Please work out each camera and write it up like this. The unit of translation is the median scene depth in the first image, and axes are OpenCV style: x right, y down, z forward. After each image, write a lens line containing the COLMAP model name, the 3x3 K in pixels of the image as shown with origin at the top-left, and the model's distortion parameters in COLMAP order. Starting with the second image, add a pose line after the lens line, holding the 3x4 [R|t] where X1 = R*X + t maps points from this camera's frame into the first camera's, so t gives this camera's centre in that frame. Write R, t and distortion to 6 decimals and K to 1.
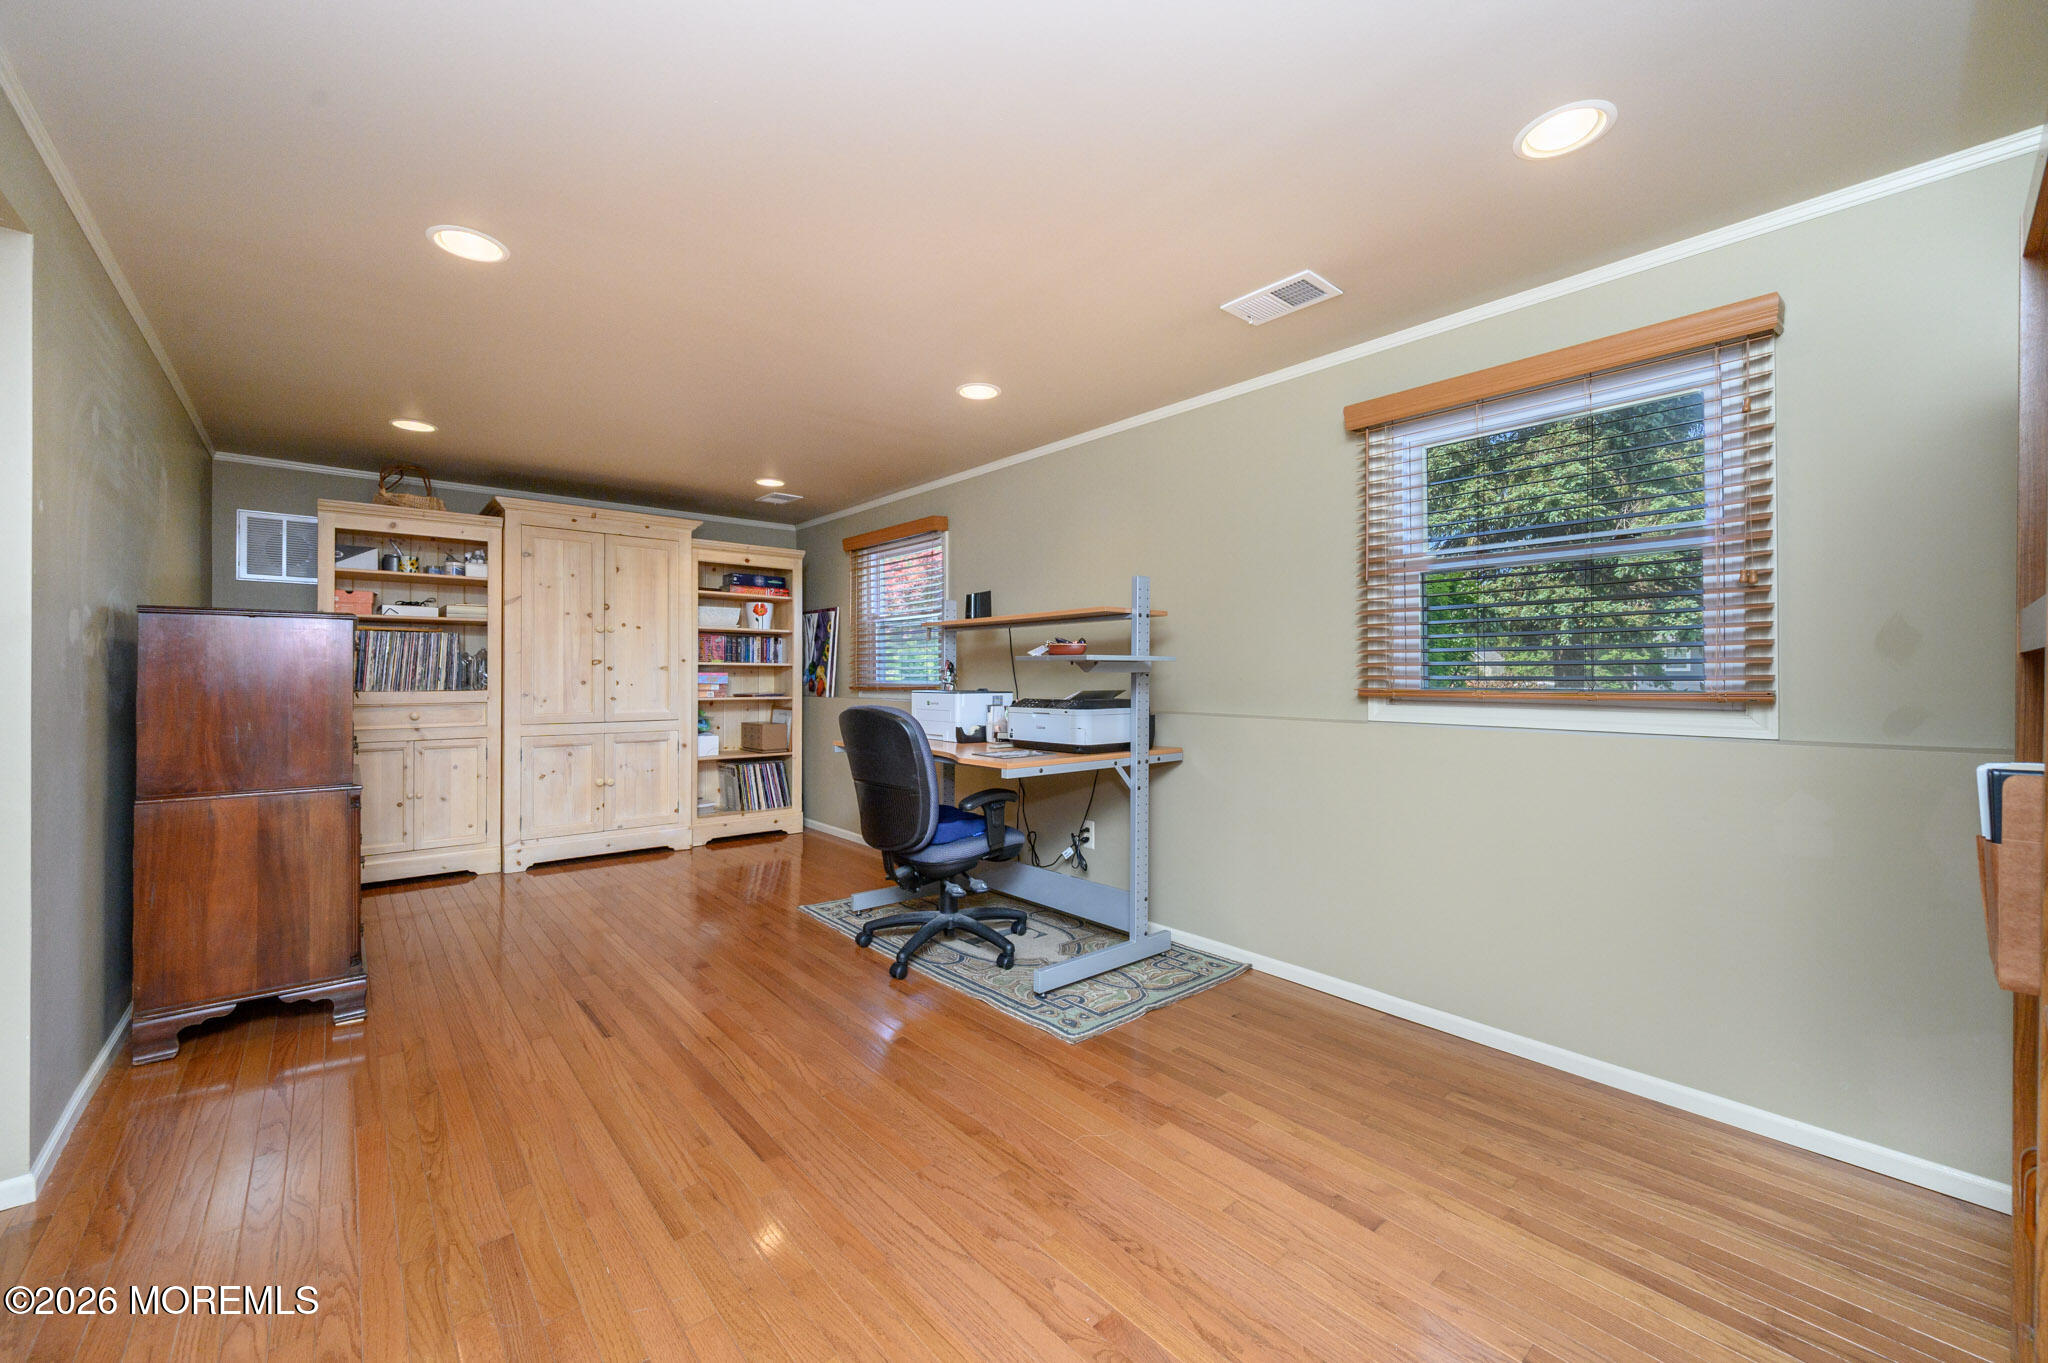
lens RADIAL K [[802.4, 0, 1027.6], [0, 802.4, 679.0], [0, 0, 1]] dist [-0.000203, -0.000044]
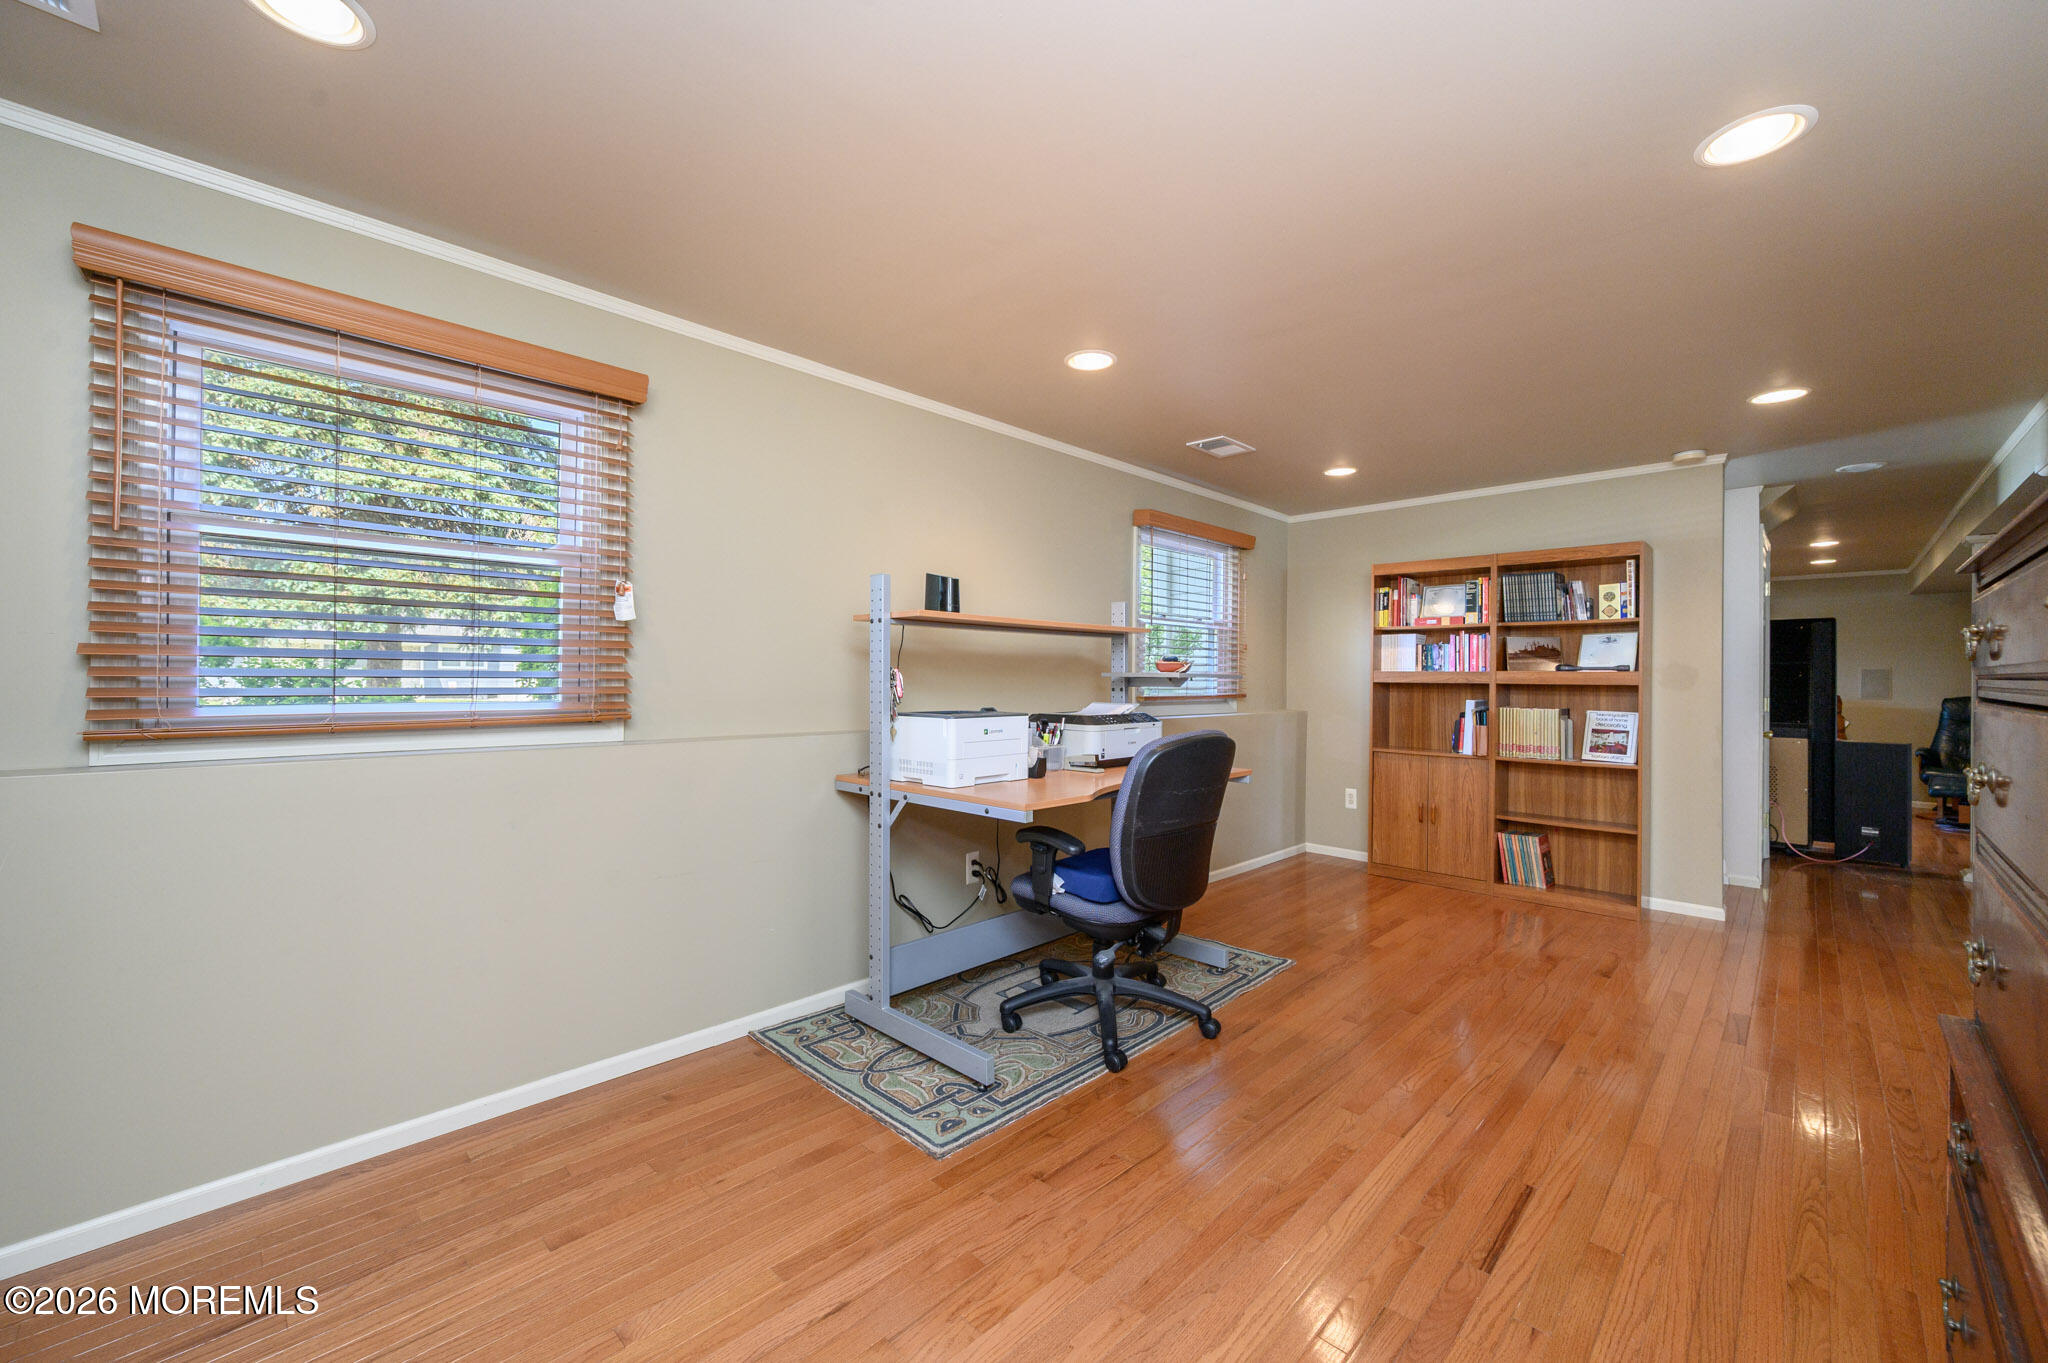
lens RADIAL K [[802.4, 0, 1027.6], [0, 802.4, 679.0], [0, 0, 1]] dist [-0.000203, -0.000044]
pose [[-0.078634, -0.005432, 0.996889, -1.066700], [-0.002530, 0.999983, 0.005249, -0.025460], [-0.996900, -0.002110, -0.078647, 1.326235]]
